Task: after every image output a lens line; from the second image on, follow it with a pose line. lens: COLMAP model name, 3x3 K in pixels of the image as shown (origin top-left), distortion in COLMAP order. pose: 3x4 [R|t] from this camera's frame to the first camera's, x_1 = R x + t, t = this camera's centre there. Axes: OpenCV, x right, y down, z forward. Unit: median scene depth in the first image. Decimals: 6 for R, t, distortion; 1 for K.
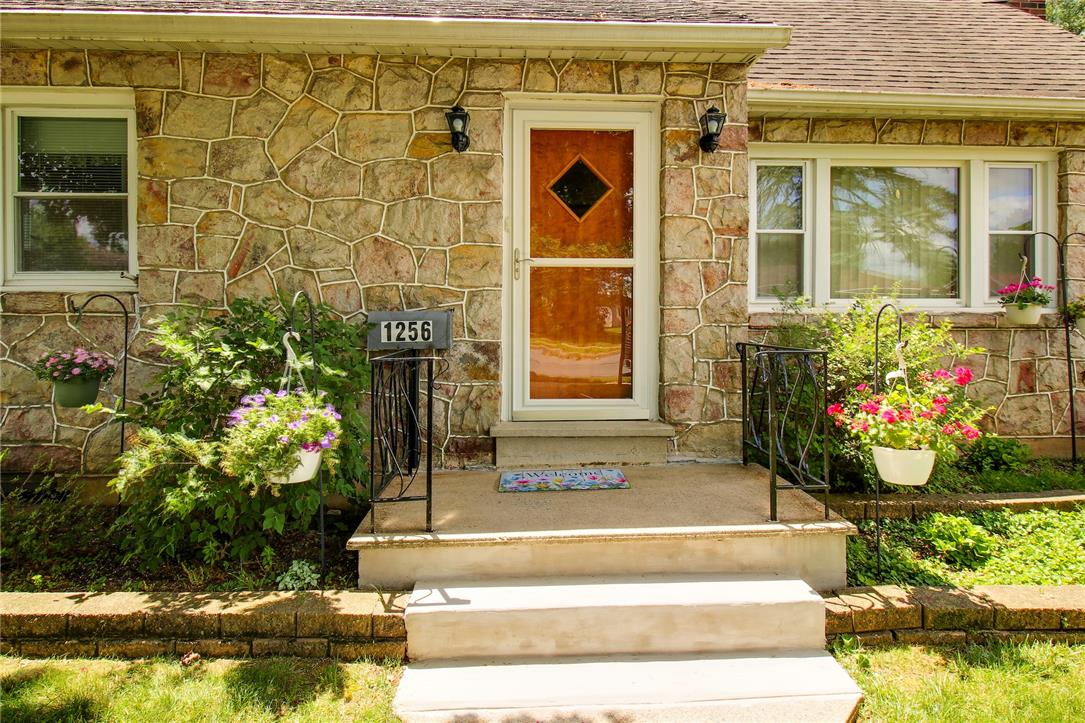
lens RADIAL K [[631.7, 0, 539.5], [0, 631.7, 315.2], [0, 0, 1]] dist [-0.003029, -0.002584]
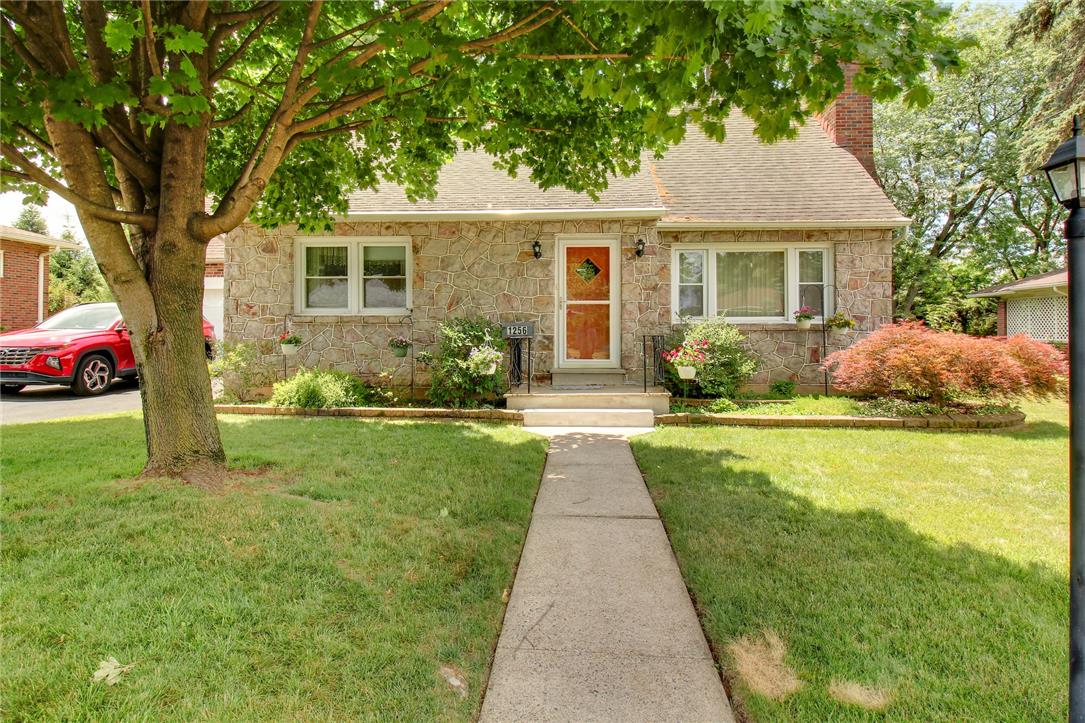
lens RADIAL K [[591.8, 0, 537.1], [0, 591.8, 331.9], [0, 0, 1]] dist [-0.000260, -0.000551]
pose [[0.993808, -0.001400, -0.111103, 0.130560], [0.001154, 0.999997, -0.002283, 0.034940], [0.111106, 0.002140, 0.993806, -1.316758]]
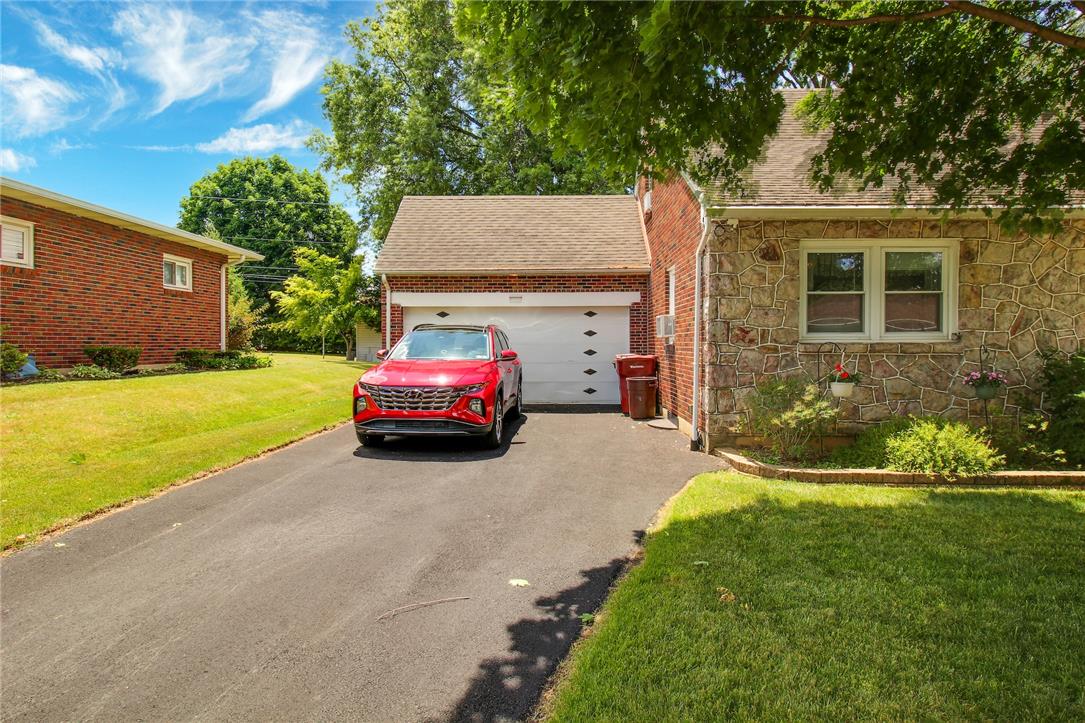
lens RADIAL K [[593.7, 0, 549.4], [0, 593.7, 353.0], [0, 0, 1]] dist [0.004604, -0.013820]
pose [[0.997191, -0.004845, -0.074741, -1.764668], [0.005553, 0.999942, 0.009262, -0.028661], [0.074692, -0.009651, 0.997160, -0.923448]]
